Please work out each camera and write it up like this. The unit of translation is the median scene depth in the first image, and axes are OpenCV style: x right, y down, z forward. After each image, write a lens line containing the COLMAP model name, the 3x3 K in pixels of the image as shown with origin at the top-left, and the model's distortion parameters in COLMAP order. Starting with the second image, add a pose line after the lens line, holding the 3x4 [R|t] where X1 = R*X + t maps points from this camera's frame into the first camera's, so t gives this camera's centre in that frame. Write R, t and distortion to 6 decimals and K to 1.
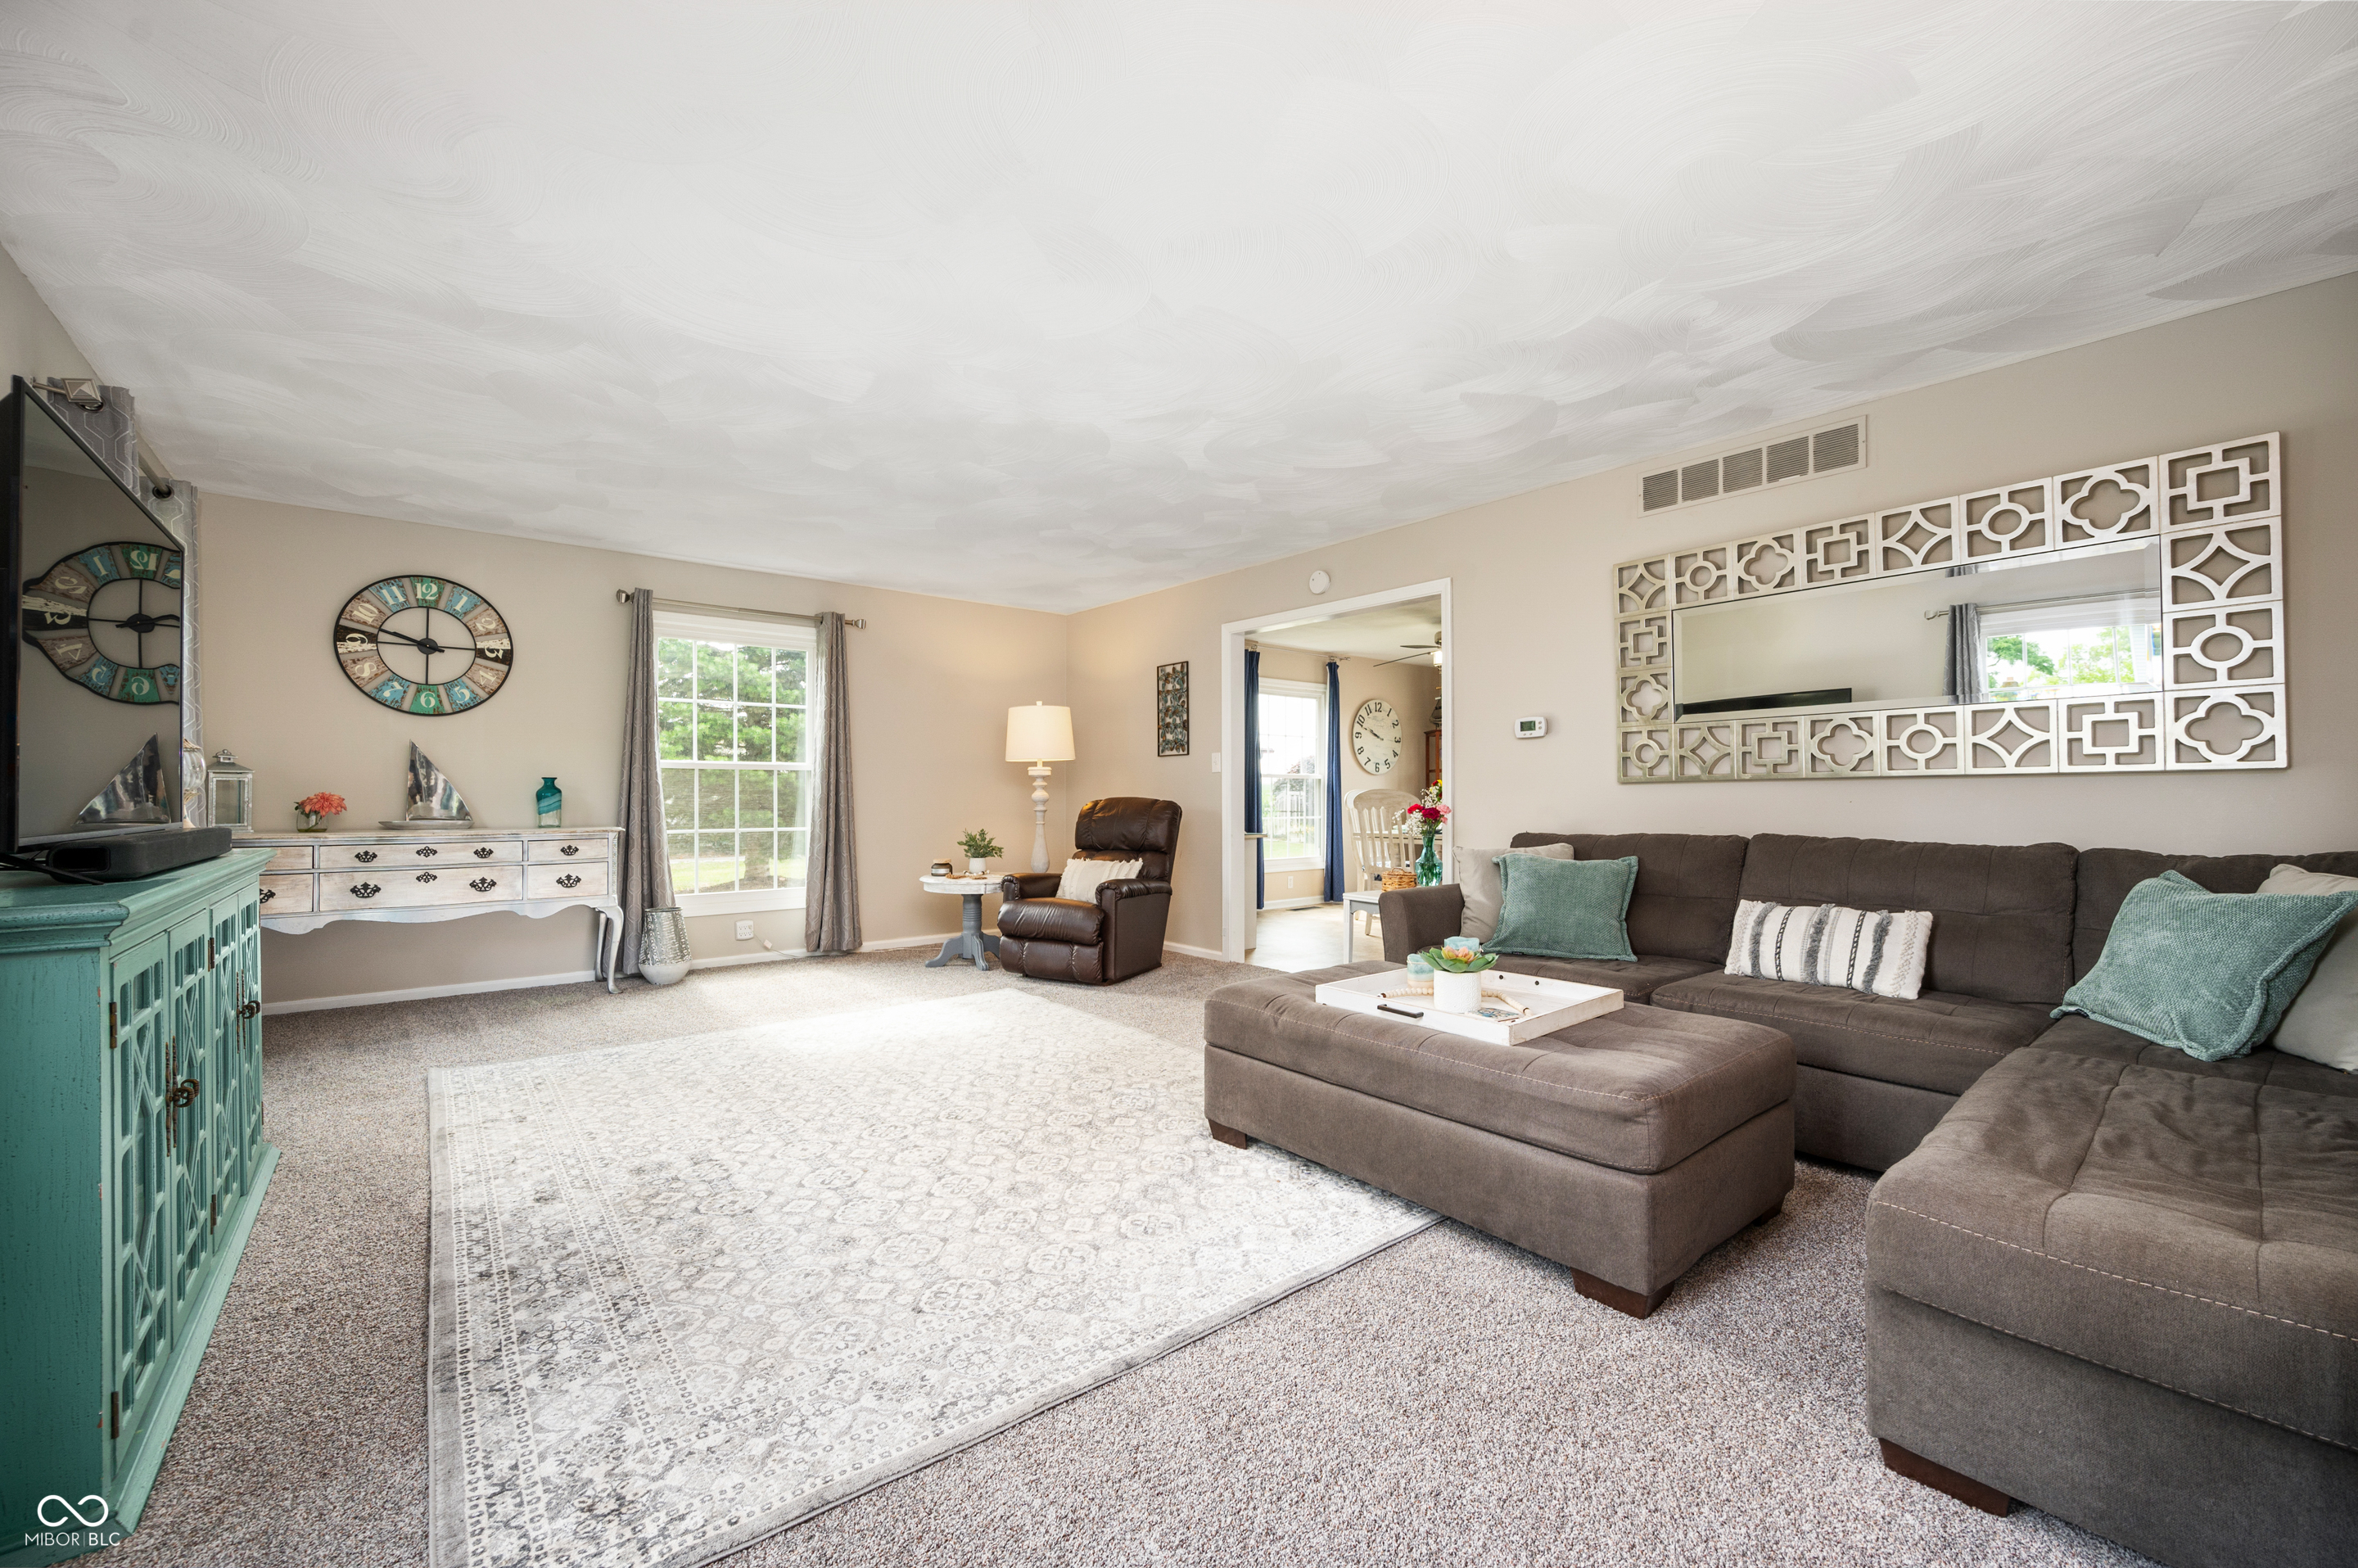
lens RADIAL K [[928.5, 0, 1180.0], [0, 928.5, 791.2], [0, 0, 1]] dist [0.004279, 0.000658]
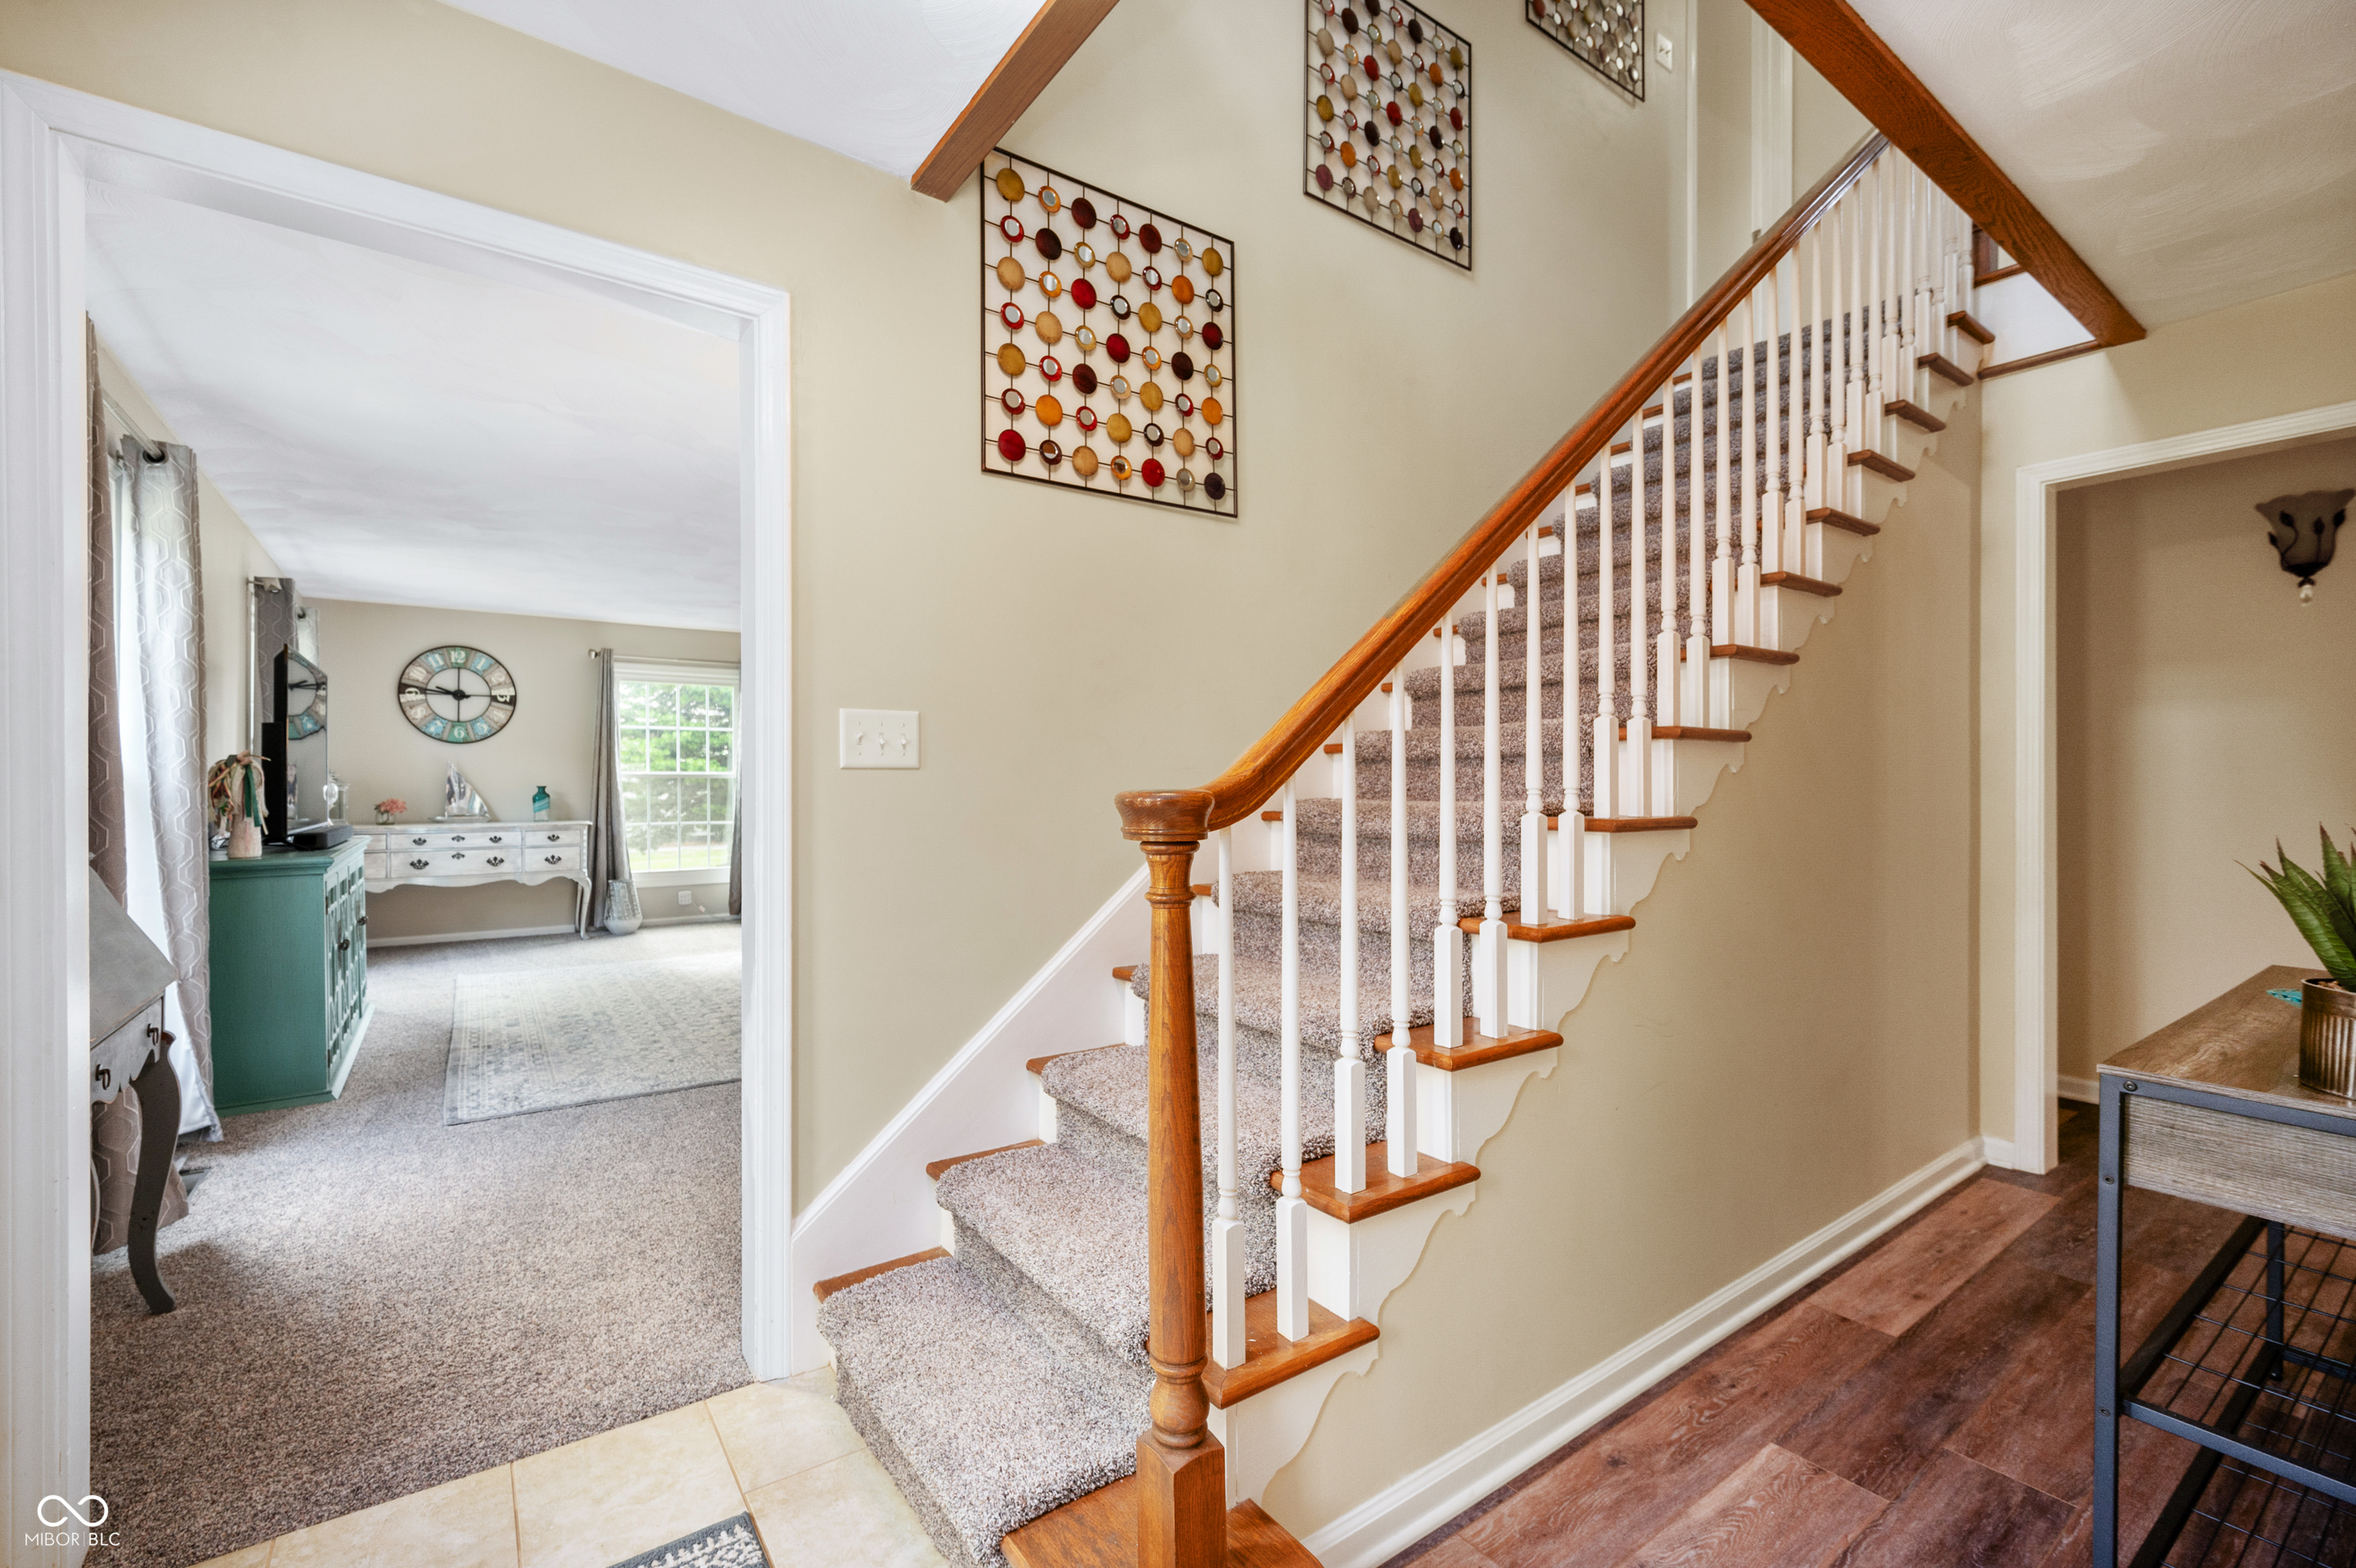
lens RADIAL K [[1015.8, 0, 1175.5], [0, 1015.8, 788.8], [0, 0, 1]] dist [0.004004, 0.000406]
pose [[0.996798, 0.001070, -0.079958, 0.429199], [-0.000136, 0.999932, 0.011687, -0.031006], [0.079965, -0.011639, 0.996730, -0.488906]]
